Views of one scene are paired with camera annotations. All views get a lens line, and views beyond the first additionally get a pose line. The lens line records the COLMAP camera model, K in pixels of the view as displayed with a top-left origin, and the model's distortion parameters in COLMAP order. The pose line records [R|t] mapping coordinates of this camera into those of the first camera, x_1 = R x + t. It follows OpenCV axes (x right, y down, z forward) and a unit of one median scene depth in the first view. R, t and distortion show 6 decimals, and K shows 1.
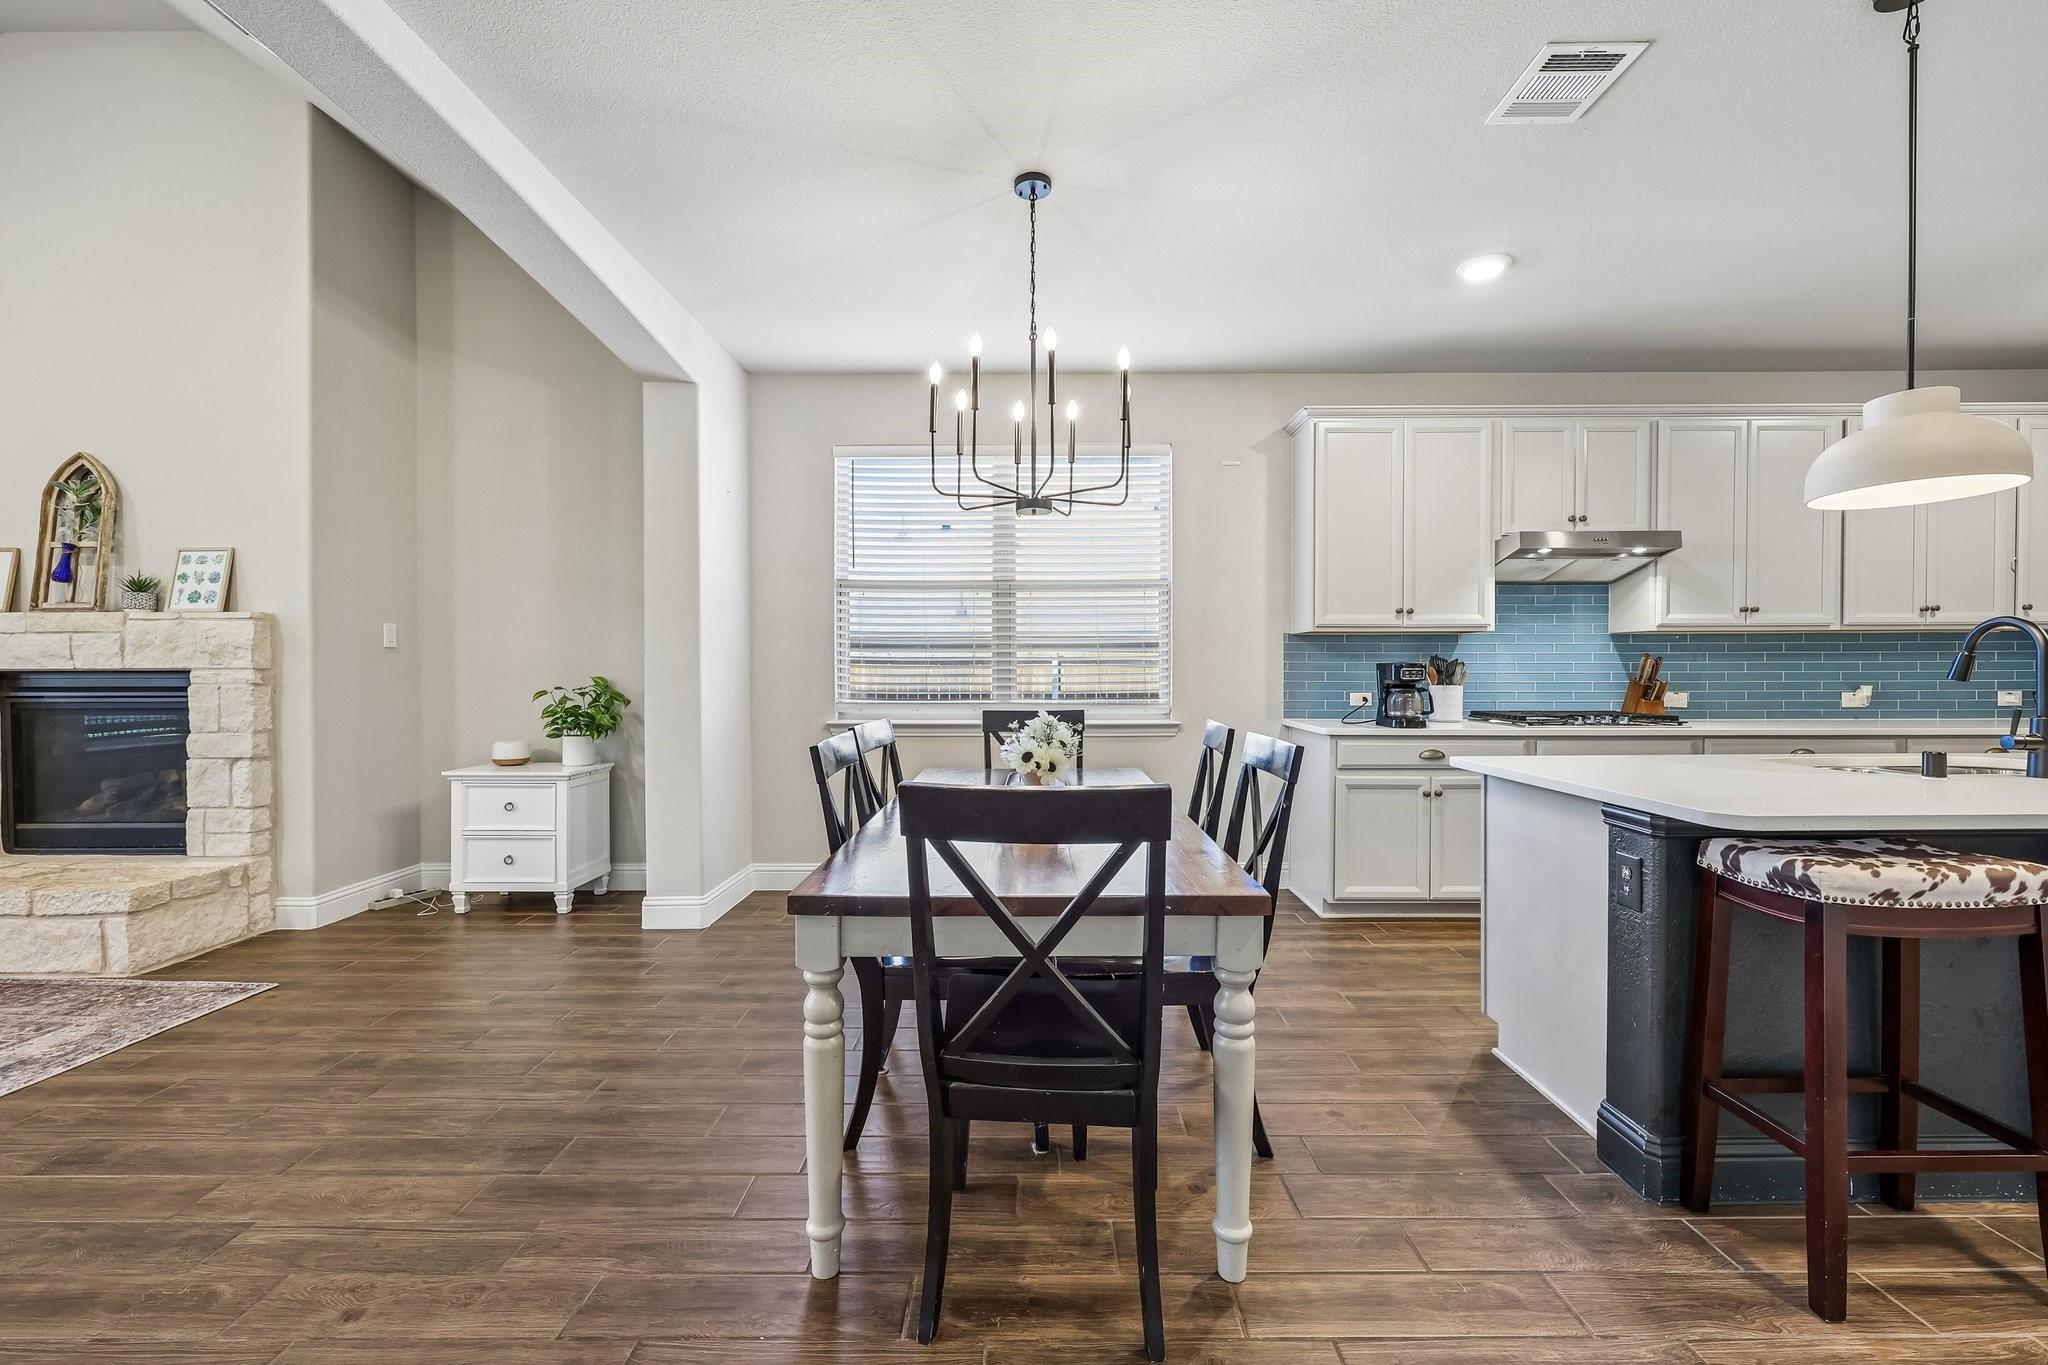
lens RADIAL K [[864.1, 0, 1039.1], [0, 864.1, 681.2], [0, 0, 1]] dist [-0.027456, -0.000167]
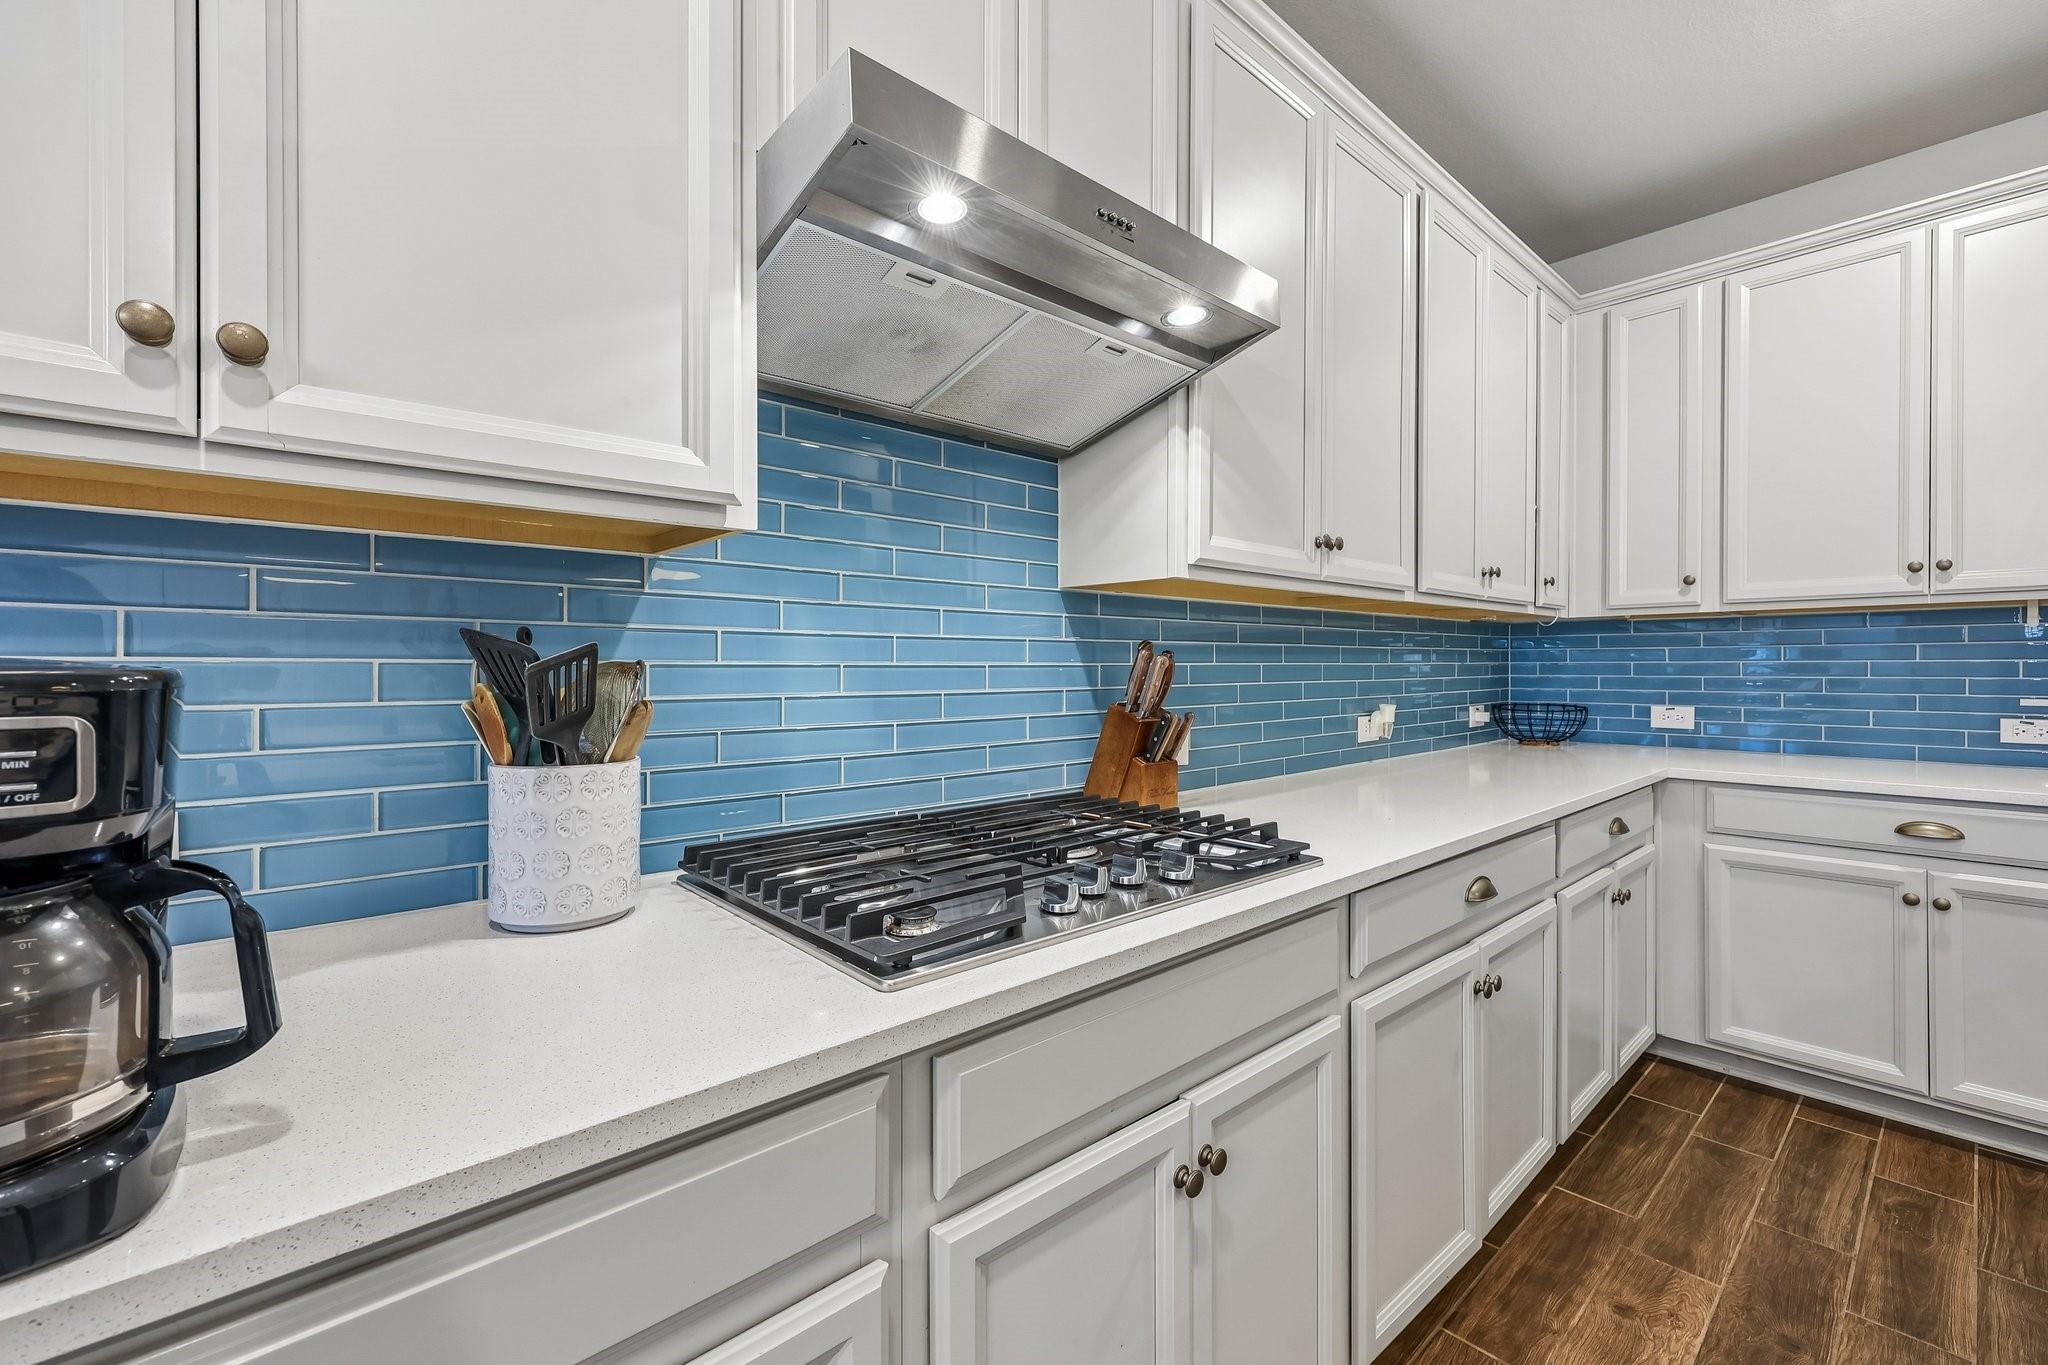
lens RADIAL K [[864.1, 0, 1036.1], [0, 864.1, 681.3], [0, 0, 1]] dist [-0.027456, -0.000167]
pose [[0.743134, -0.010085, 0.669067, 0.416243], [0.007492, 0.999949, 0.006751, -0.017488], [-0.669101, -0.000004, 0.743172, 0.747092]]
